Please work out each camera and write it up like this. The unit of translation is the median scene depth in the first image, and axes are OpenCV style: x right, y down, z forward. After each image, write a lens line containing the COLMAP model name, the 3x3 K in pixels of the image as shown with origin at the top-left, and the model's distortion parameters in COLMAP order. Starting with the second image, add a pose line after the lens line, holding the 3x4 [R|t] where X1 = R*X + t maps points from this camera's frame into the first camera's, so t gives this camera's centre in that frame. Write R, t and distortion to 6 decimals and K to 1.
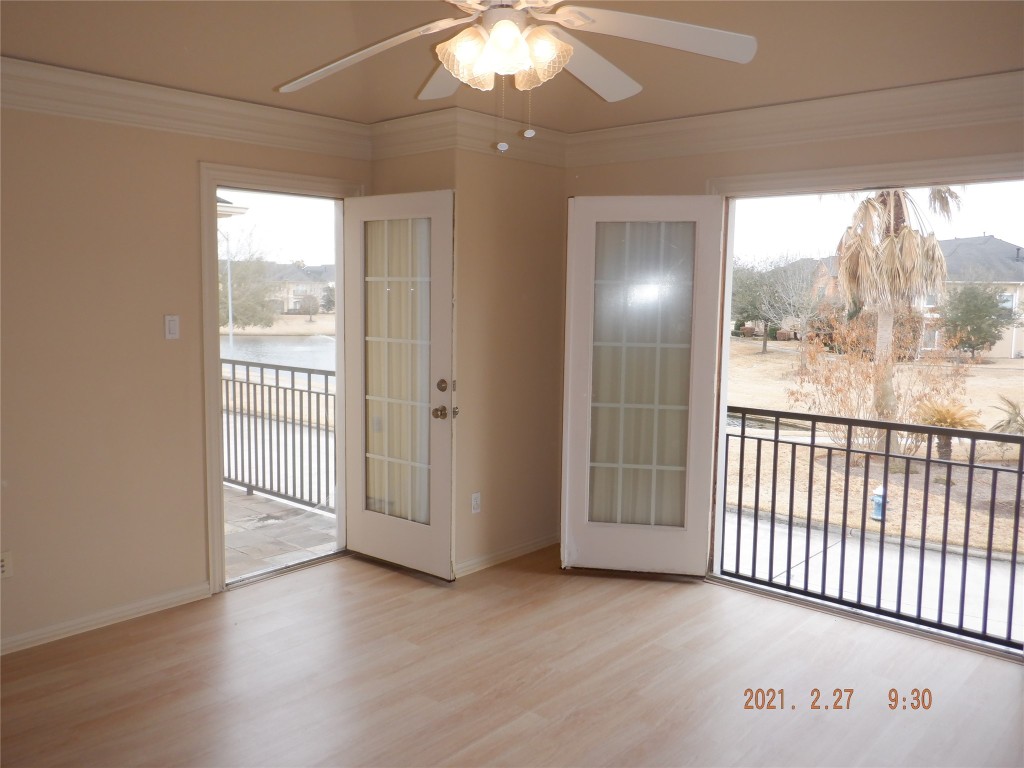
lens RADIAL K [[852.6, 0, 513.5], [0, 852.6, 385.1], [0, 0, 1]] dist [0.015384, -0.003228]
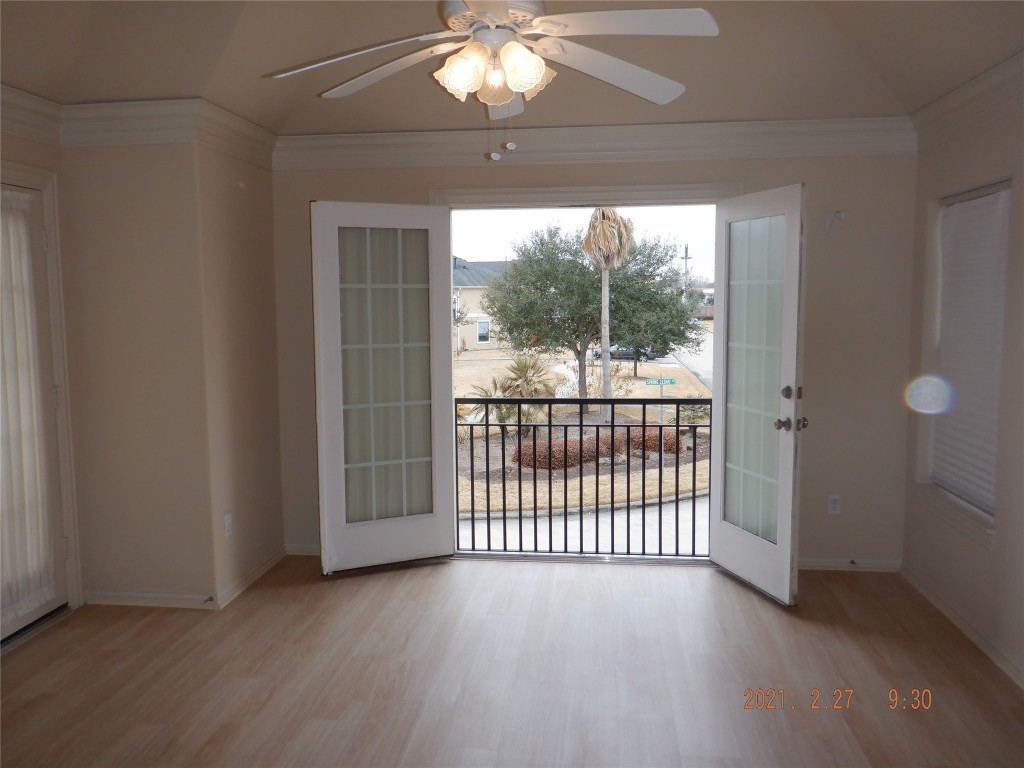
lens RADIAL K [[852.6, 0, 514.5], [0, 852.6, 381.7], [0, 0, 1]] dist [0.015384, -0.003228]
pose [[0.821123, -0.076628, 0.565584, -0.310386], [0.082293, 0.996487, 0.015535, -0.006446], [-0.564788, 0.033787, 0.824544, 0.050046]]
